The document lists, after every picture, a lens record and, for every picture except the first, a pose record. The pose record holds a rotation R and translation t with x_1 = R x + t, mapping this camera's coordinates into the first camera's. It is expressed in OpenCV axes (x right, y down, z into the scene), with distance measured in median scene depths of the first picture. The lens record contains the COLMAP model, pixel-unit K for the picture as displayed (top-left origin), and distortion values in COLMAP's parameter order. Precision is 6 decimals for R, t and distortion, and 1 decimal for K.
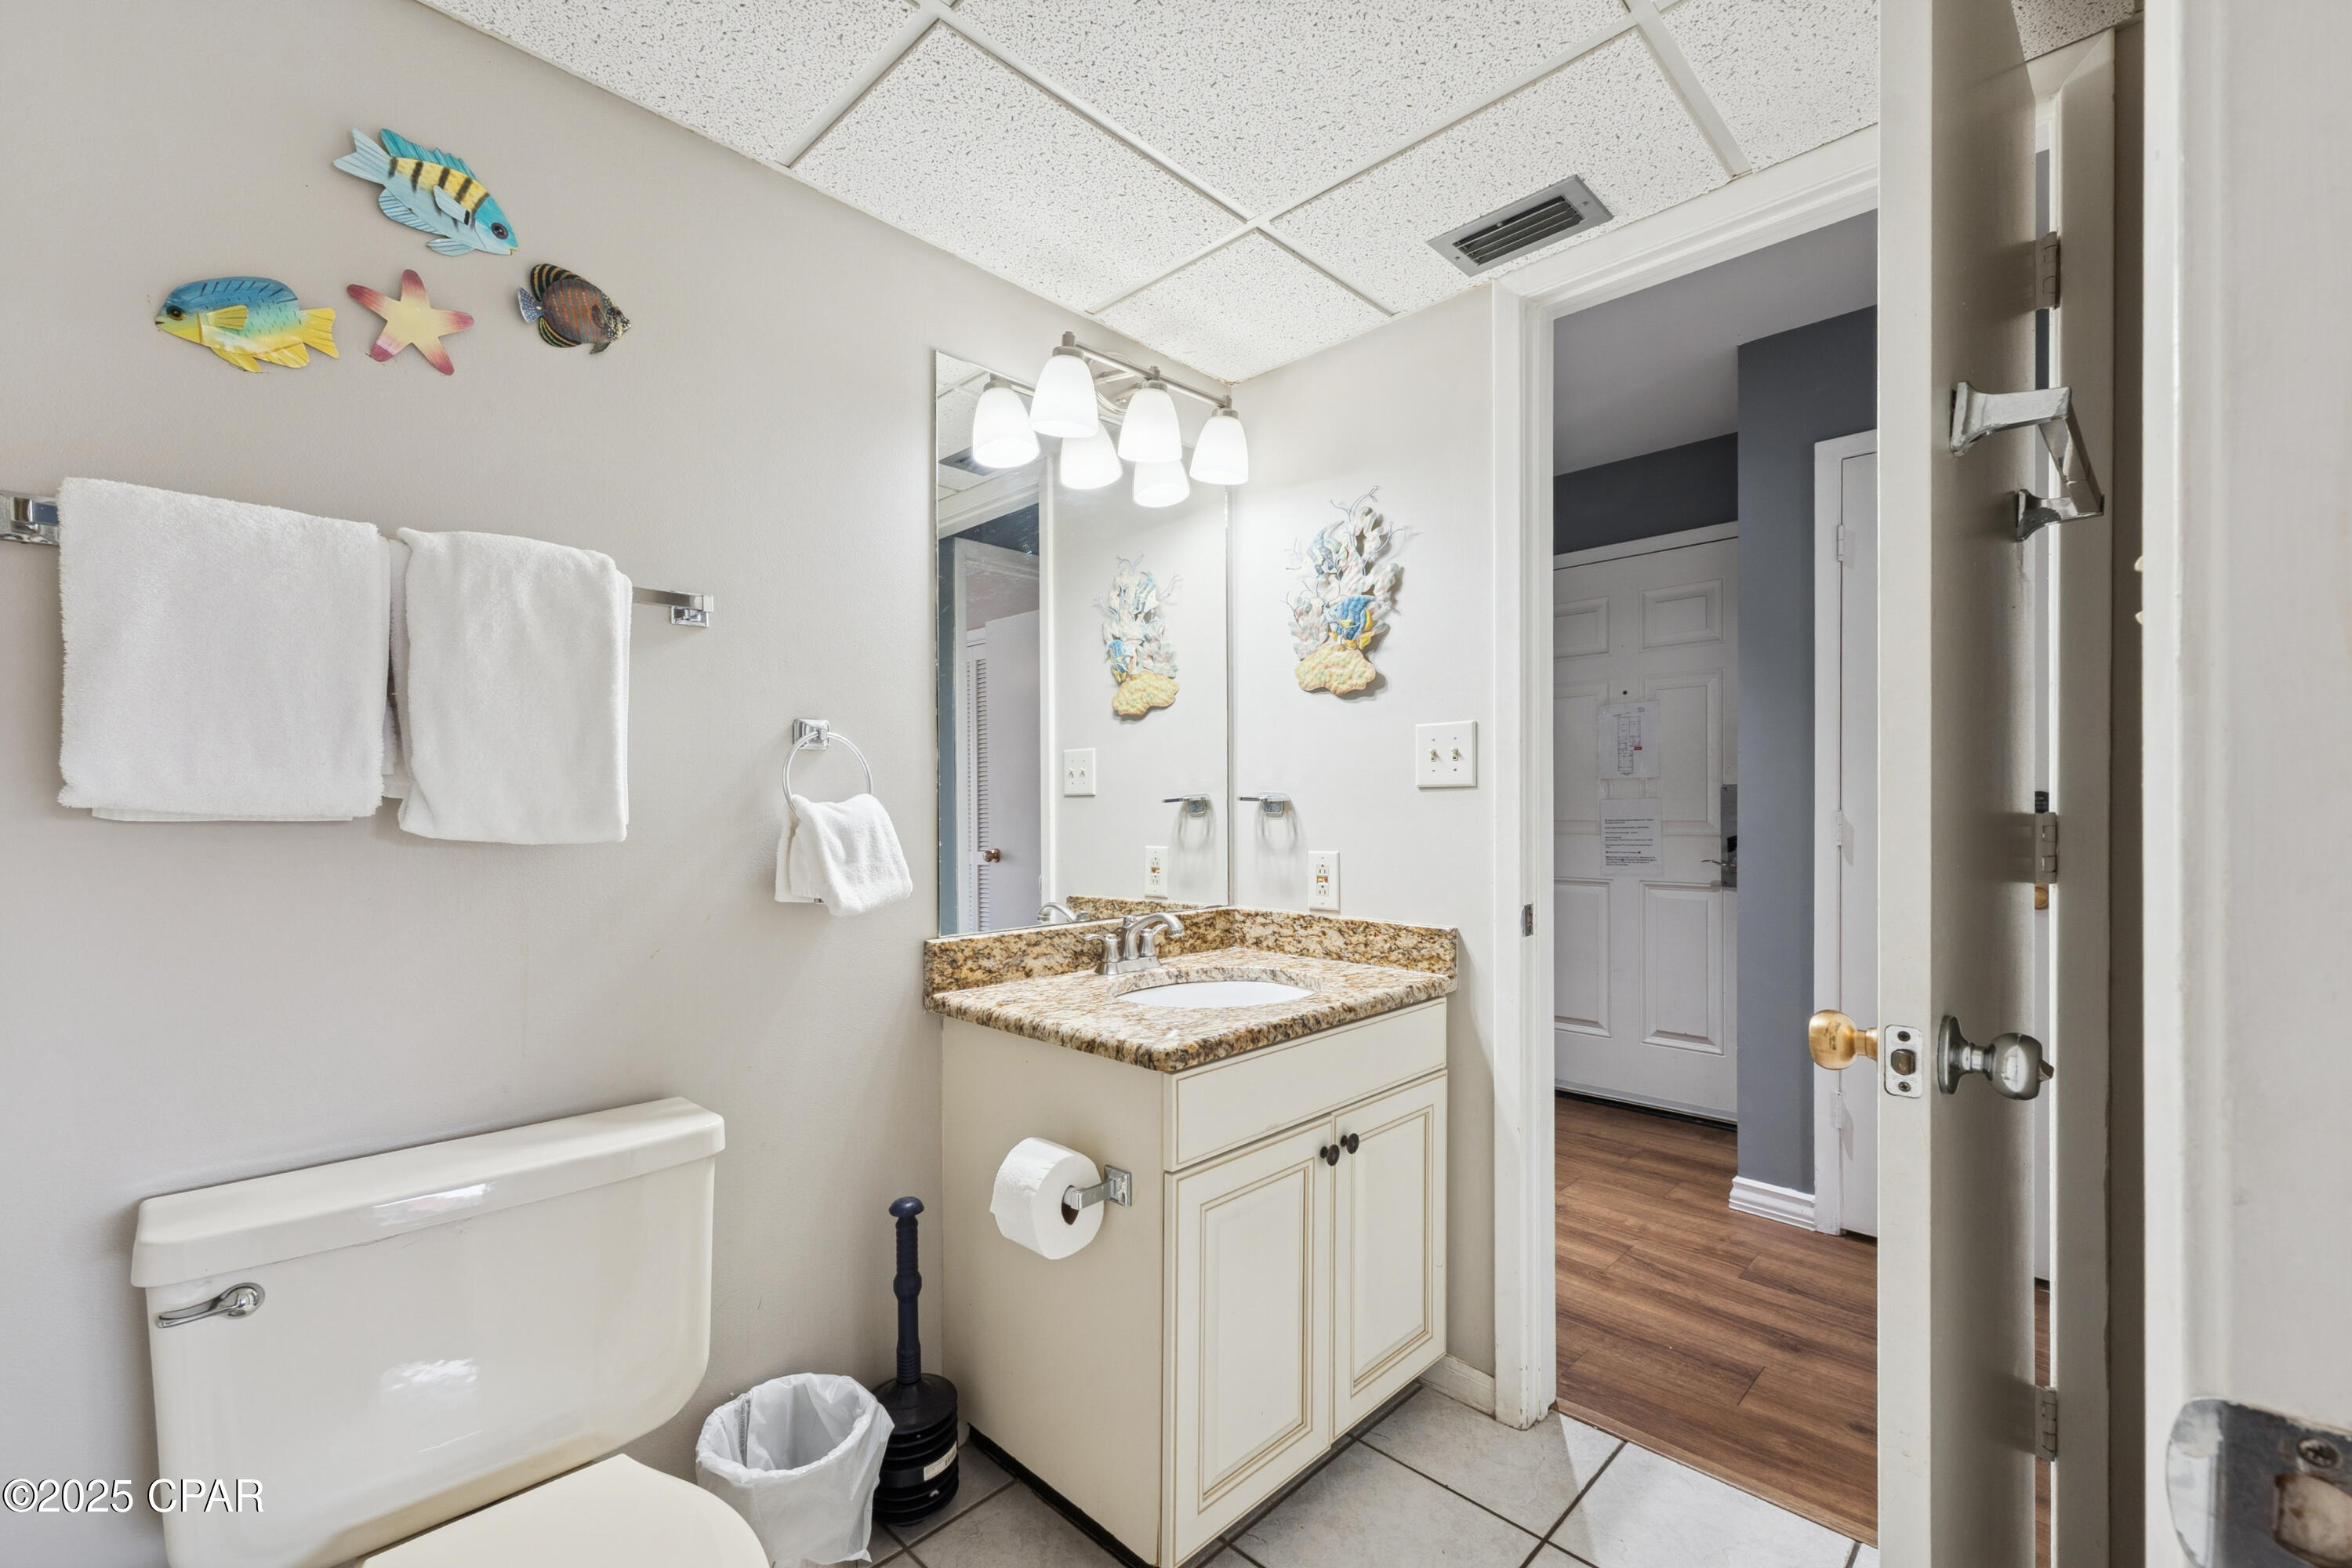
lens RADIAL K [[989.8, 0, 1171.2], [0, 989.8, 797.4], [0, 0, 1]] dist [0.003330, 0.001302]
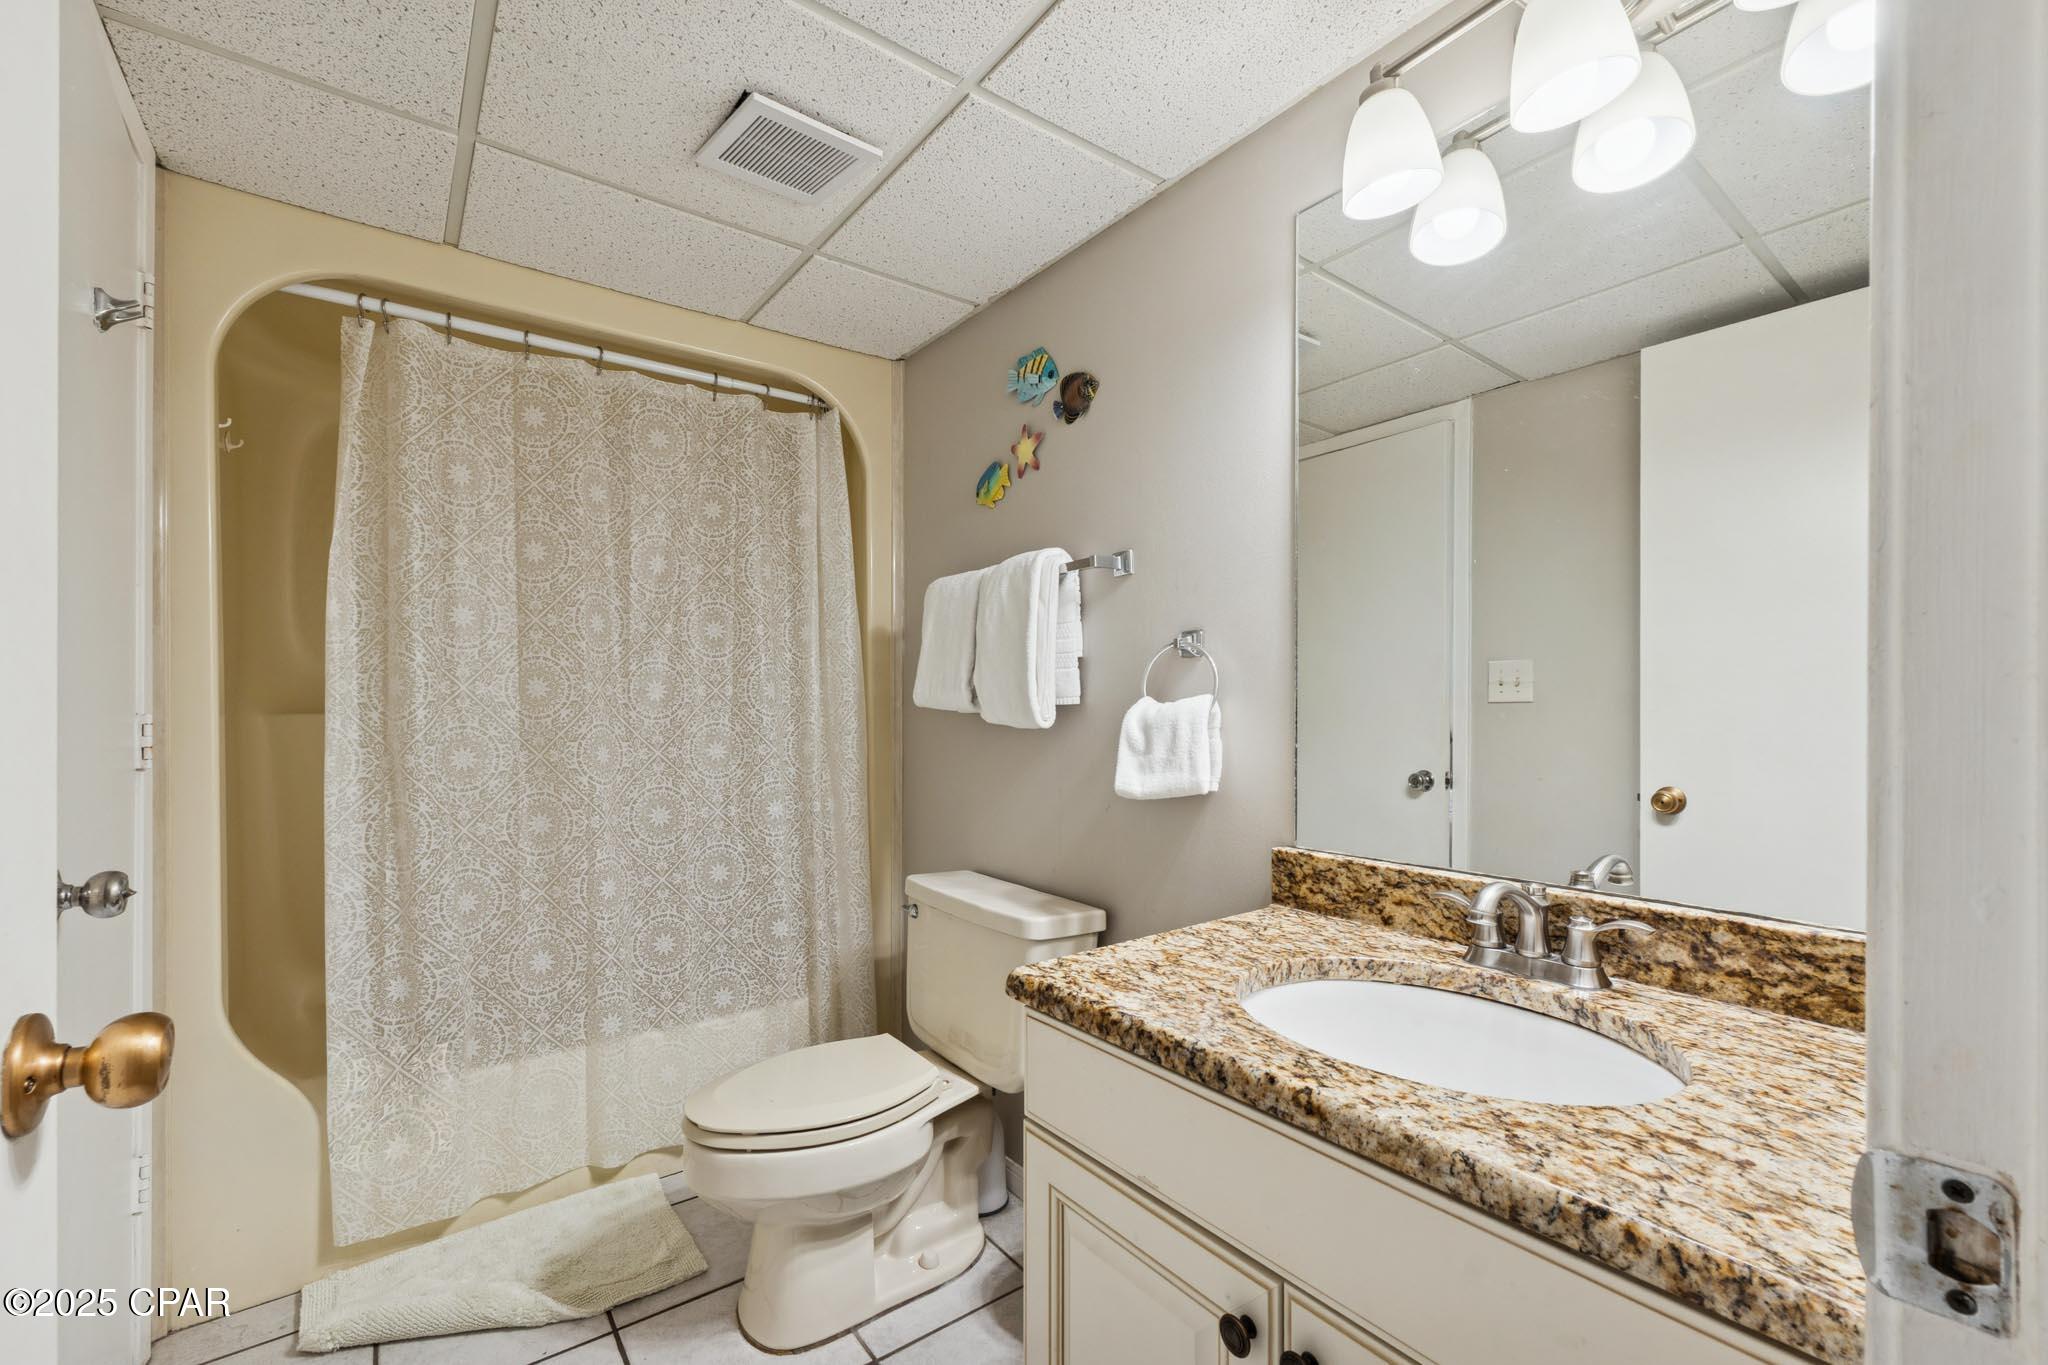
lens RADIAL K [[861.9, 0, 1031.8], [0, 861.9, 701.9], [0, 0, 1]] dist [0.003330, 0.001302]
pose [[-0.149147, -0.010111, -0.988763, 0.594581], [0.006296, 0.999918, -0.011175, 0.013238], [0.988795, -0.007892, -0.149071, 0.869070]]
